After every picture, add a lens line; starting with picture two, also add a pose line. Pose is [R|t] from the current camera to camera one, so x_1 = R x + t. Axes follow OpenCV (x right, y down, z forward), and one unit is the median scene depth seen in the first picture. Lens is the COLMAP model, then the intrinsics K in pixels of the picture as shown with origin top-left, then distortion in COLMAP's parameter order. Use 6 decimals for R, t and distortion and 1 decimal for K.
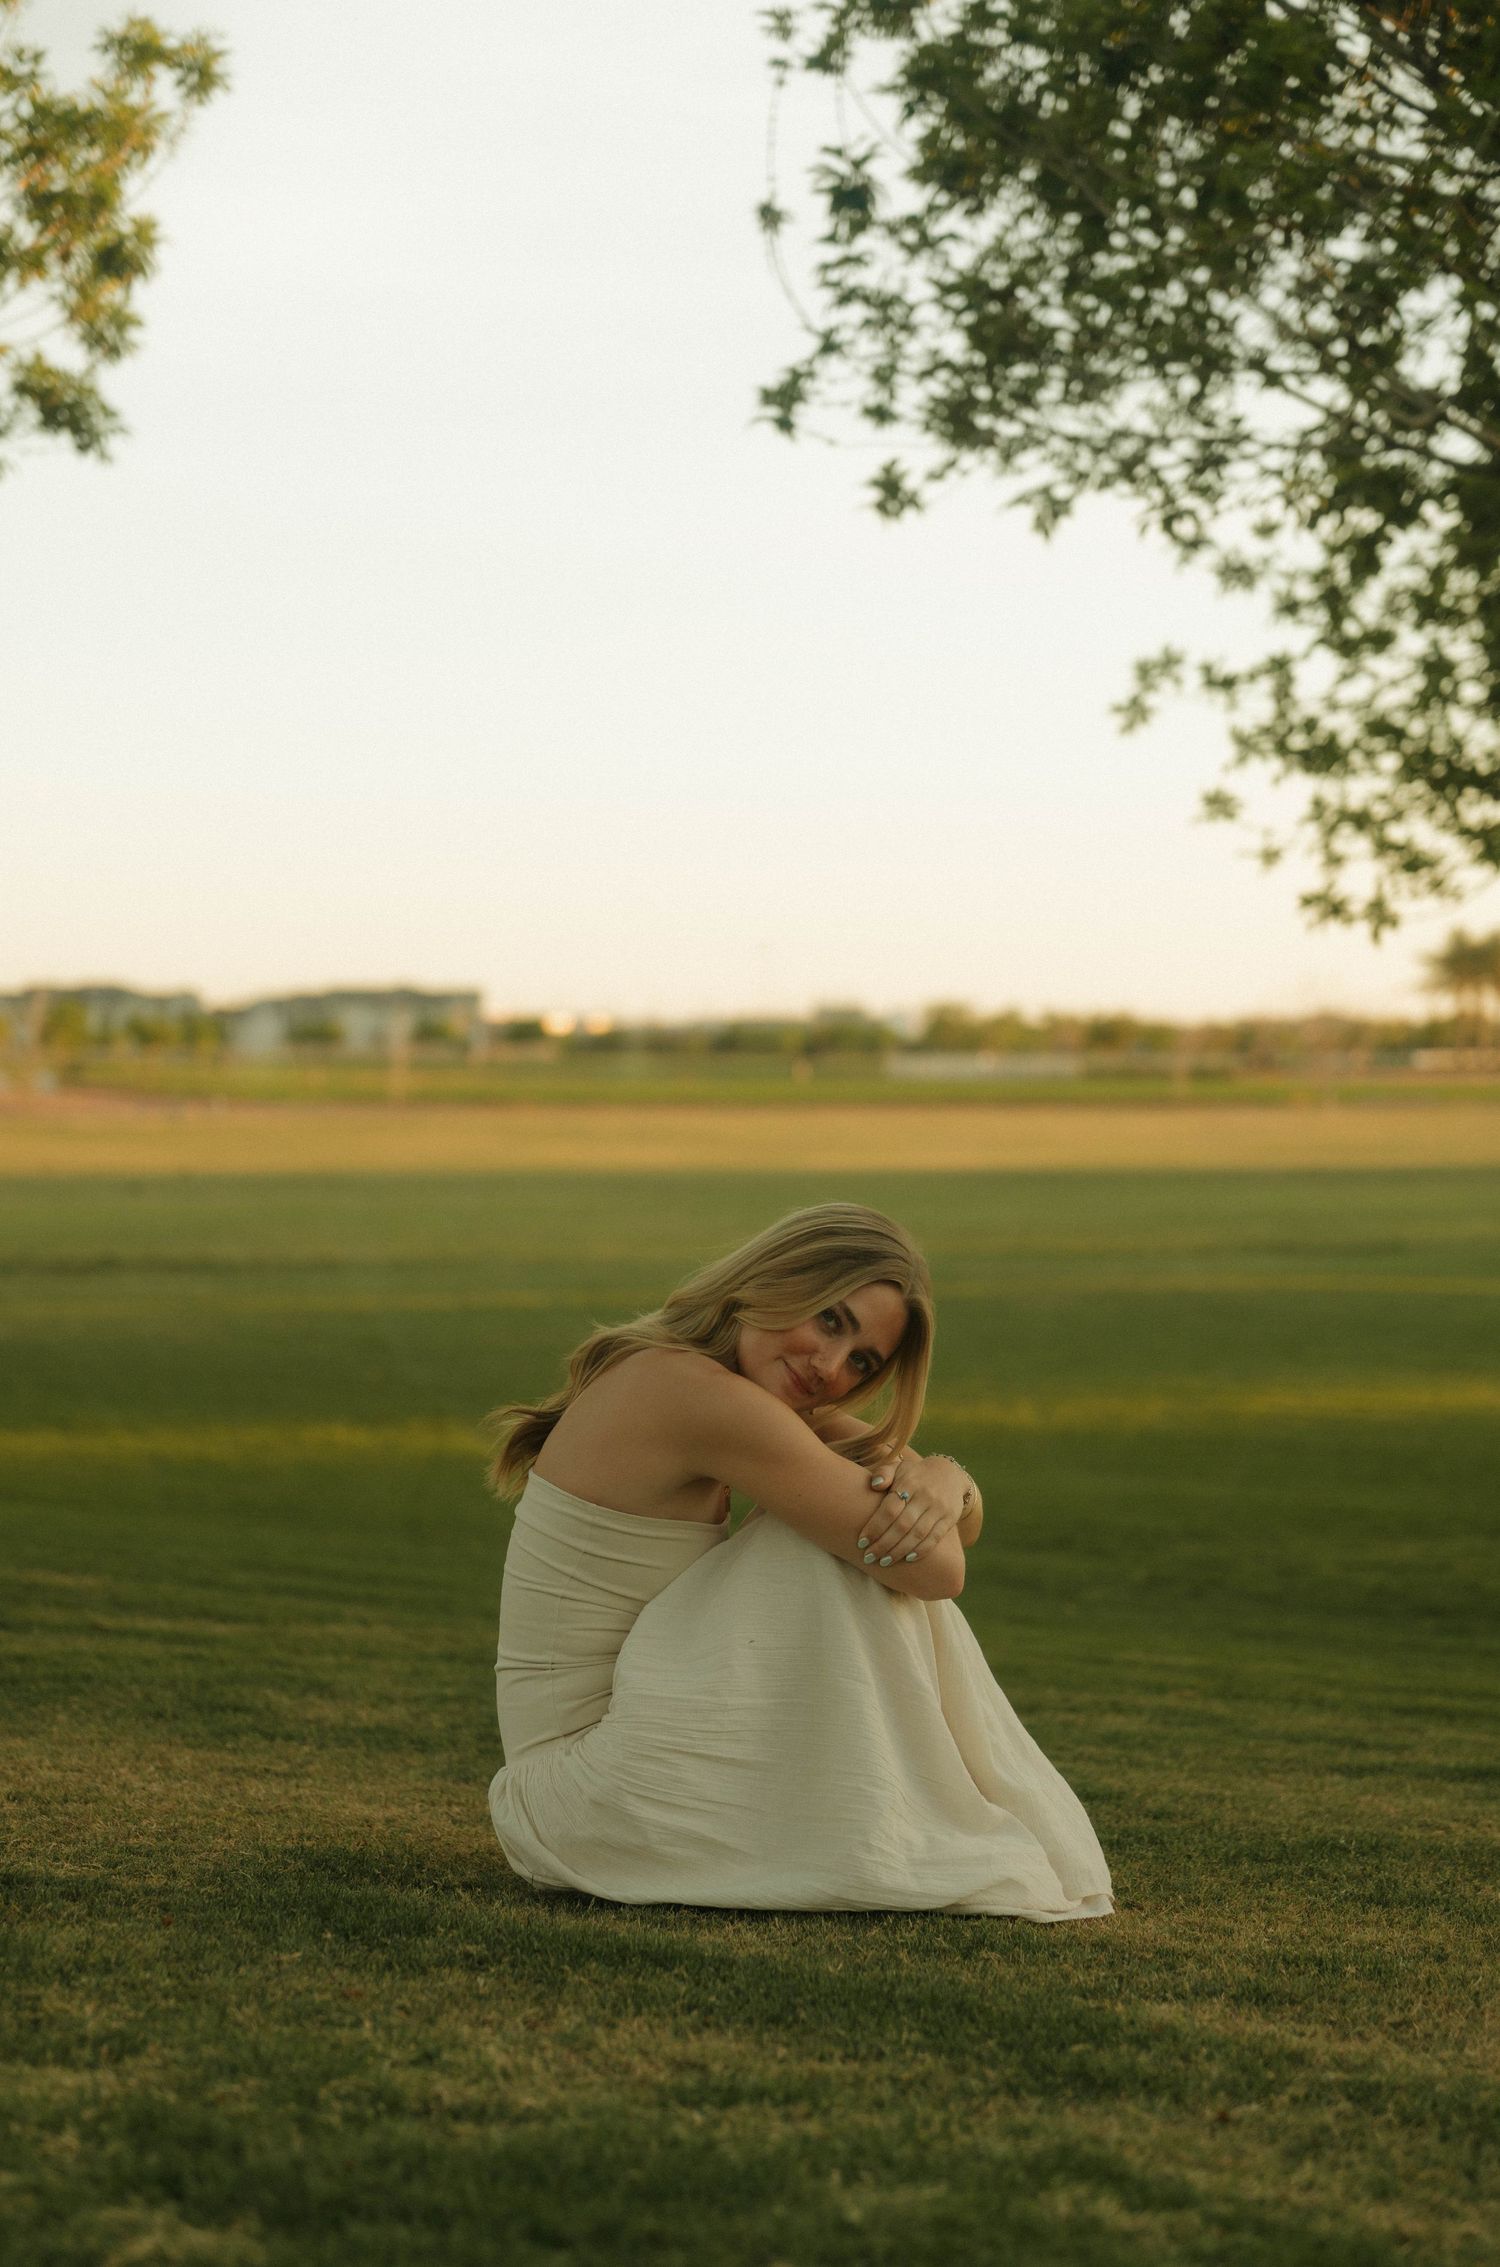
lens RADIAL K [[4570.6, 0, 739.2], [0, 4570.6, 1170.5], [0, 0, 1]] dist [-0.420447, 6.200149]
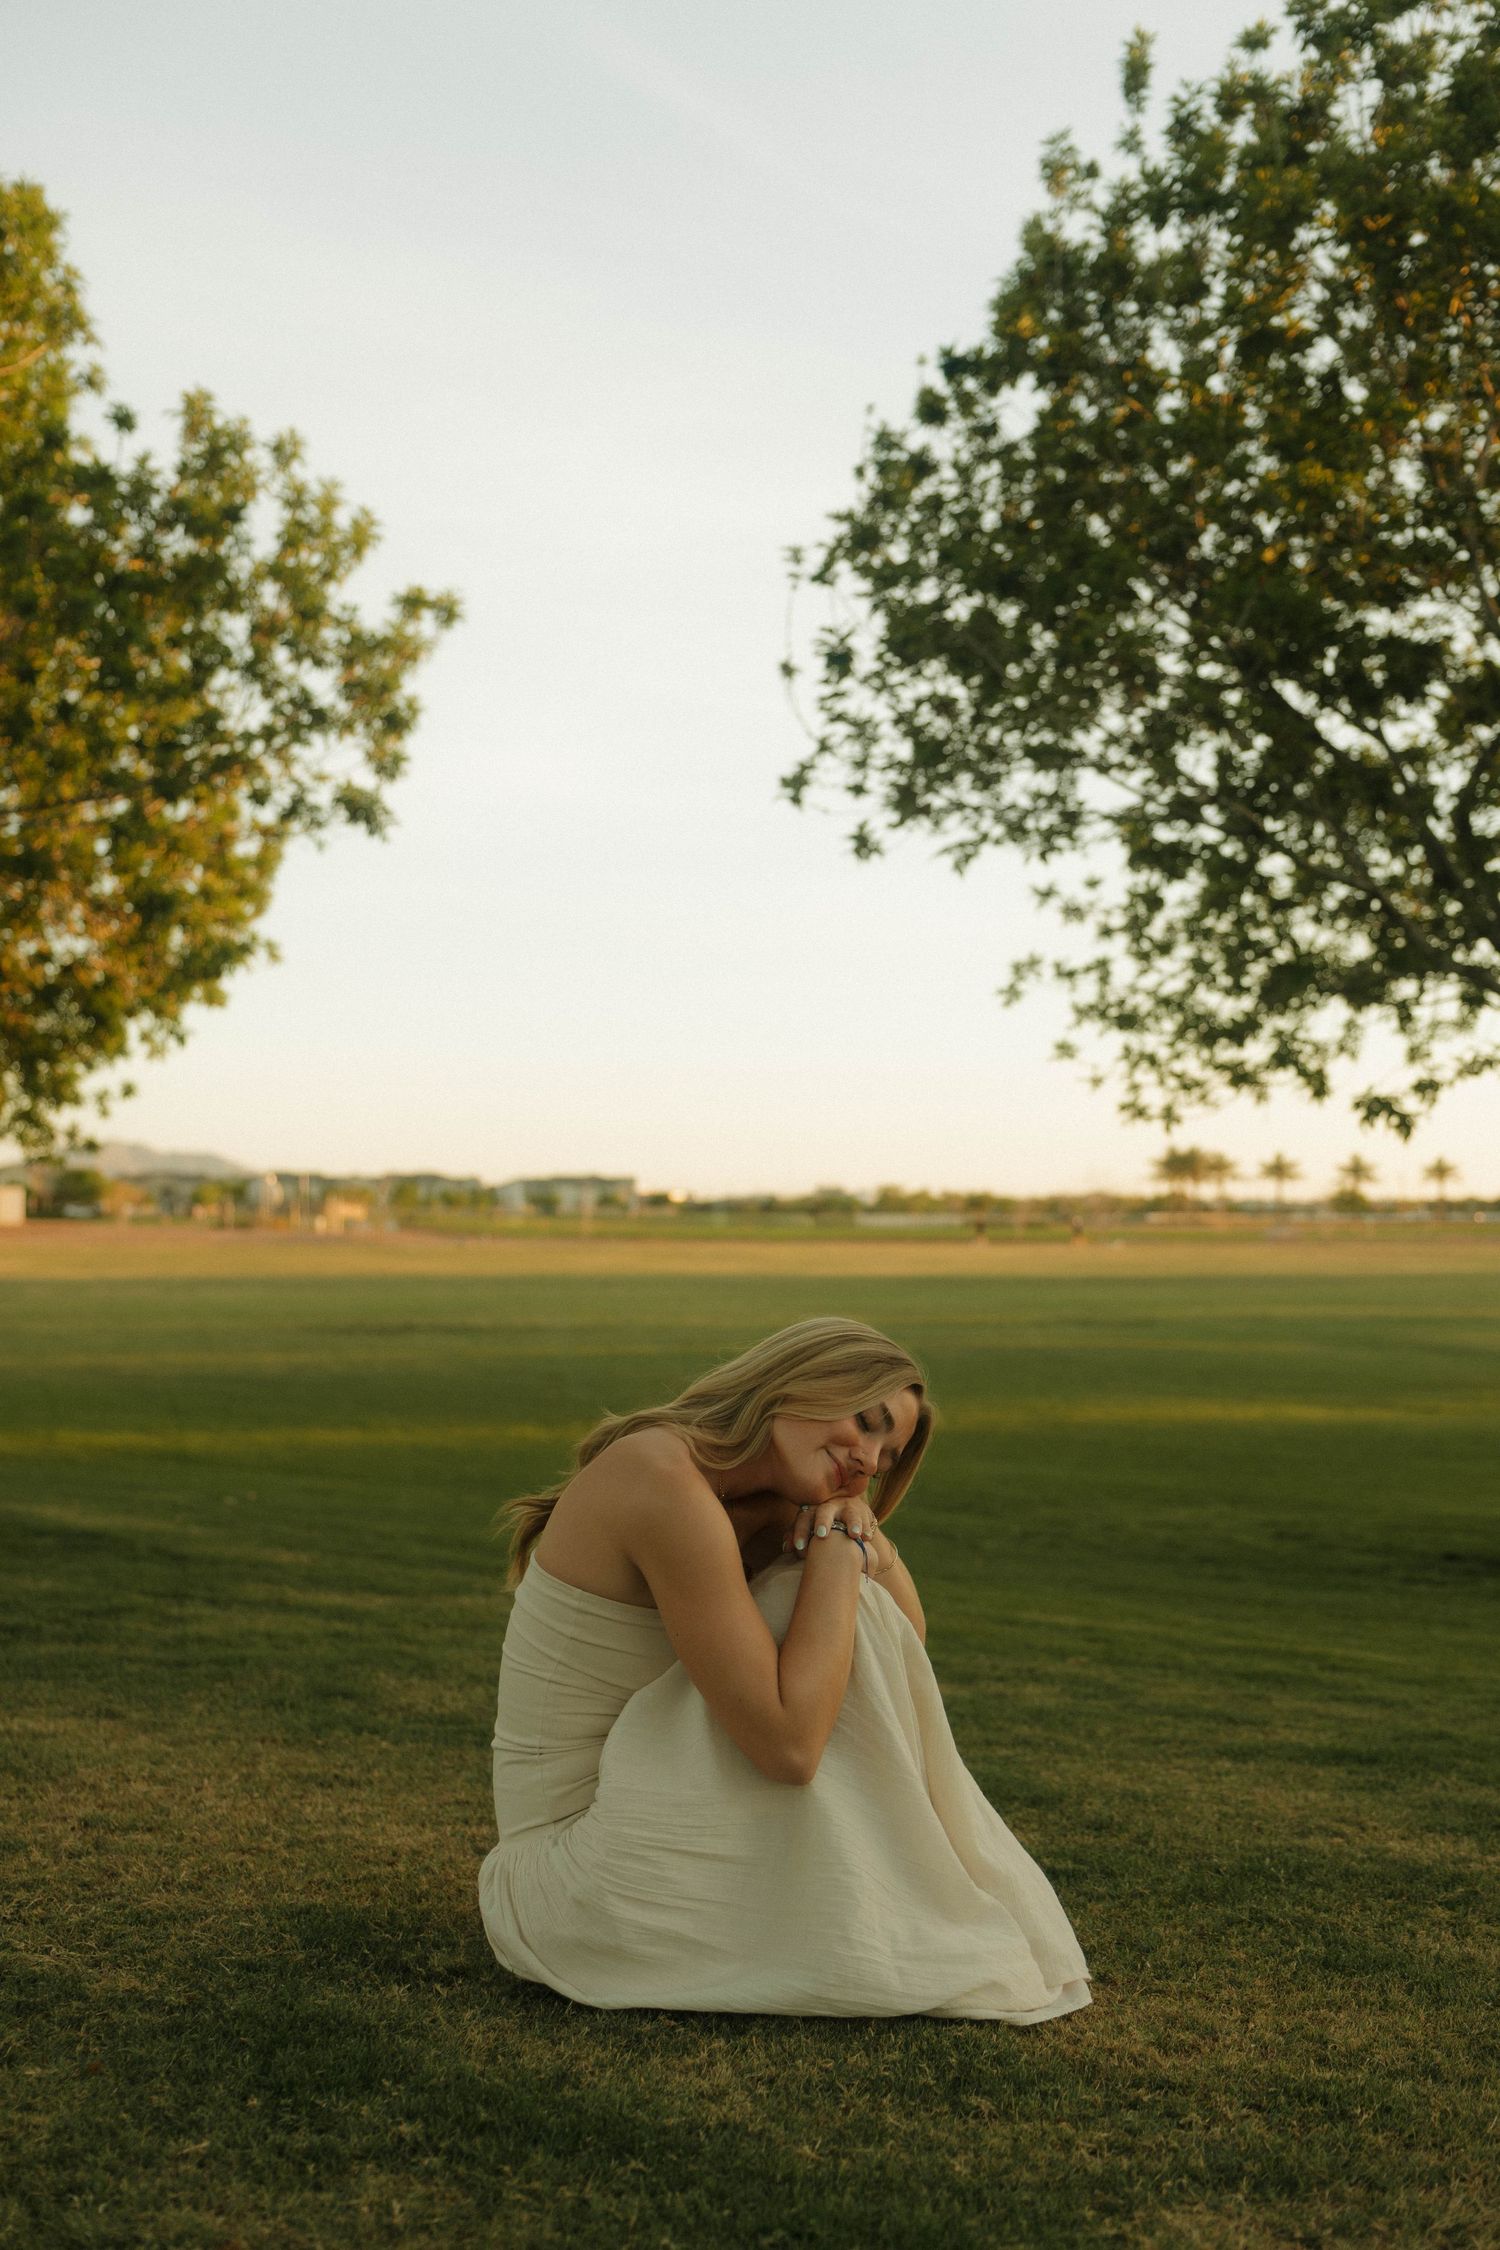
lens RADIAL K [[2473.1, 0, 750.0], [0, 2473.1, 1125.0], [0, 0, 1]] dist [-0.015865, -0.024125]
pose [[0.999928, 0.005558, -0.010665, 0.003784], [-0.006202, 0.998100, -0.061306, 0.001065], [0.010304, 0.061367, 0.998062, 0.149727]]
